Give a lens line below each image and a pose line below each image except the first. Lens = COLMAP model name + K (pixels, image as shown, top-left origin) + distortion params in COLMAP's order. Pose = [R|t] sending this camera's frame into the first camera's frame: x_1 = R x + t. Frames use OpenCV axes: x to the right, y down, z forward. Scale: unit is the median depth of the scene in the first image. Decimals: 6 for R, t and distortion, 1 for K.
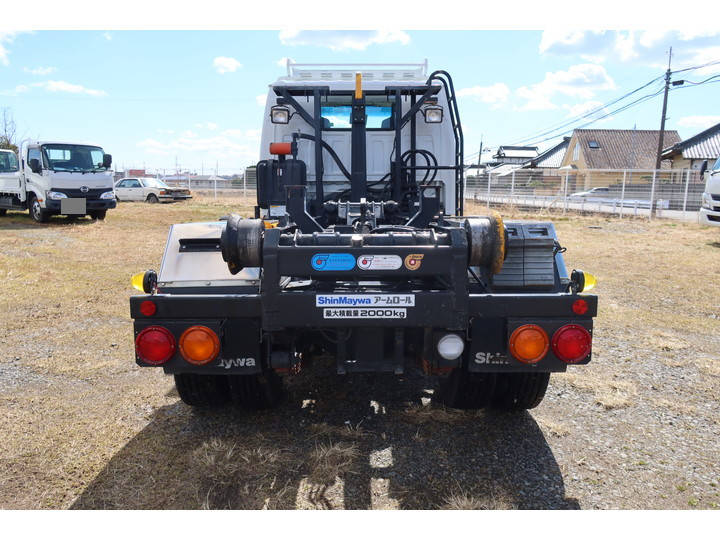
lens RADIAL K [[550.4, 0, 360.1], [0, 550.4, 268.1], [0, 0, 1]] dist [-0.012919, 0.003799]
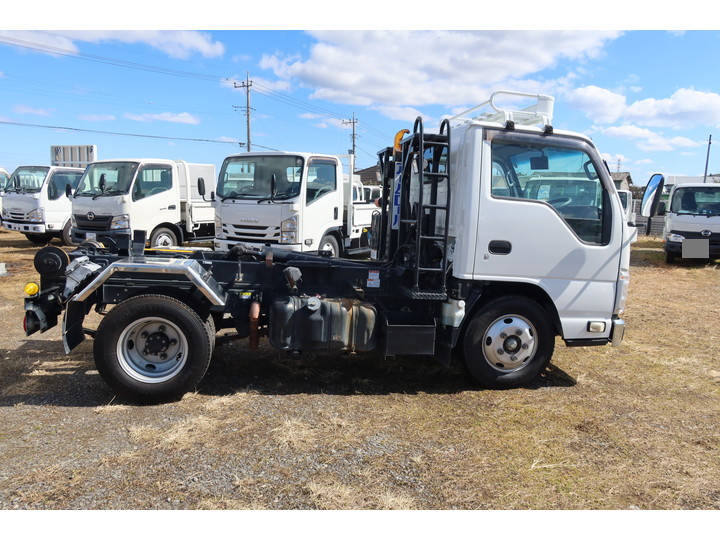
lens RADIAL K [[550.4, 0, 361.7], [0, 550.4, 273.2], [0, 0, 1]] dist [-0.012919, 0.003799]
pose [[0.174003, 0.118596, -0.977578, 1.033307], [-0.176102, 0.980466, 0.087601, -0.164136], [0.968871, 0.156910, 0.191489, 0.767140]]
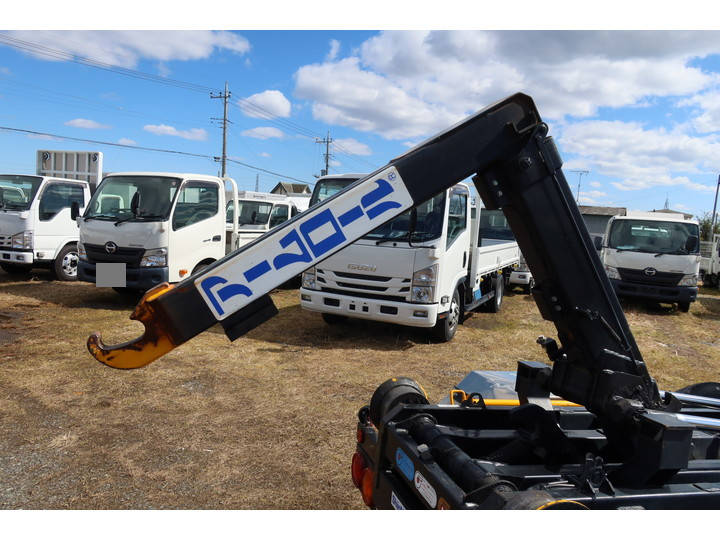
lens RADIAL K [[550.4, 0, 359.0], [0, 550.4, 272.5], [0, 0, 1]] dist [-0.012919, 0.003799]
pose [[0.267669, 0.088342, -0.959453, 0.306986], [-0.211236, 0.976943, 0.031021, -0.132107], [0.940071, 0.194368, 0.280158, 0.262149]]
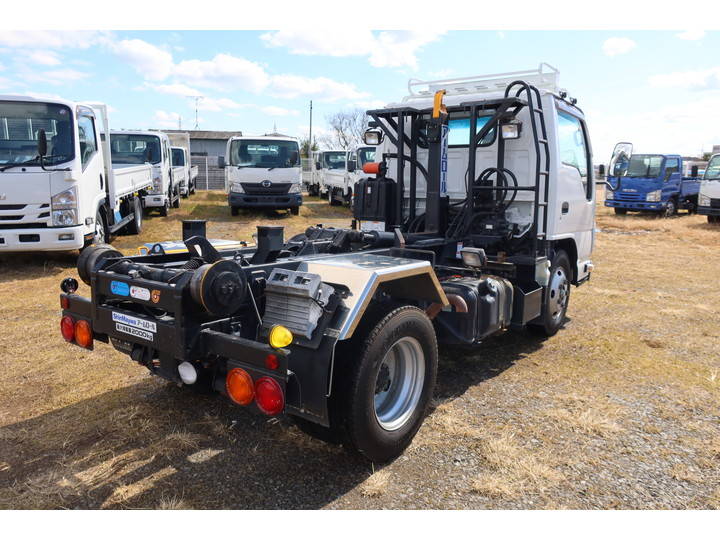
lens RADIAL K [[550.4, 0, 359.6], [0, 550.4, 270.3], [0, 0, 1]] dist [-0.012919, 0.003799]
pose [[0.798297, 0.105274, -0.592992, 0.484741], [-0.091946, 0.994366, 0.052750, -0.072006], [0.595205, 0.012413, 0.803478, 0.123143]]
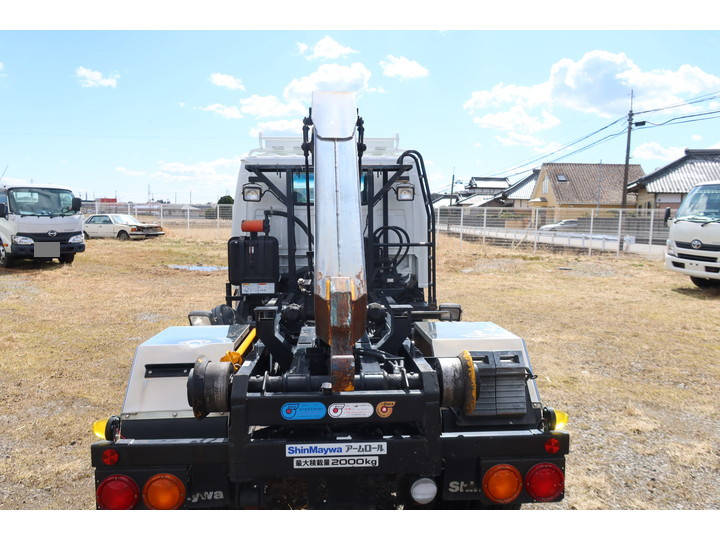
lens RADIAL K [[550.4, 0, 361.3], [0, 550.4, 268.1], [0, 0, 1]] dist [-0.012919, 0.003799]
pose [[0.998833, -0.004951, 0.048044, 0.003536], [0.007332, 0.998747, -0.049507, -0.089526], [-0.047739, 0.049802, 0.997618, 0.003035]]
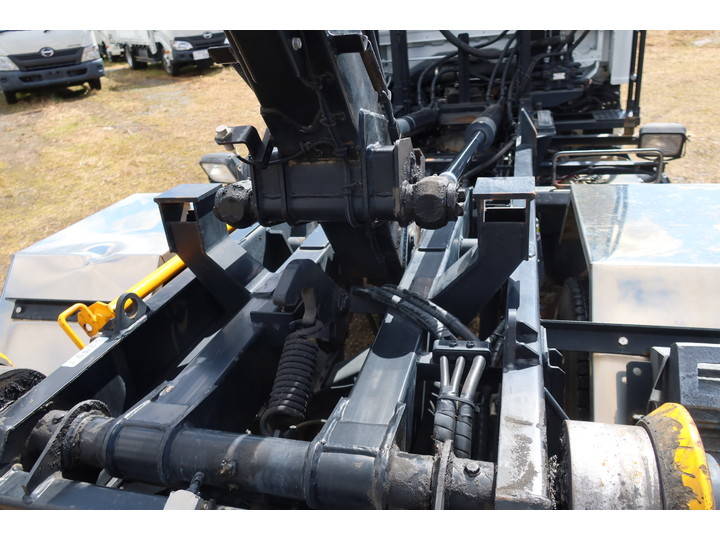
lens RADIAL K [[550.4, 0, 364.1], [0, 550.4, 269.7], [0, 0, 1]] dist [-0.012919, 0.003799]
pose [[0.959181, 0.030464, -0.281146, 0.074088], [0.060184, 0.949414, 0.308205, -0.112895], [0.276313, -0.312545, 0.908827, 0.328424]]
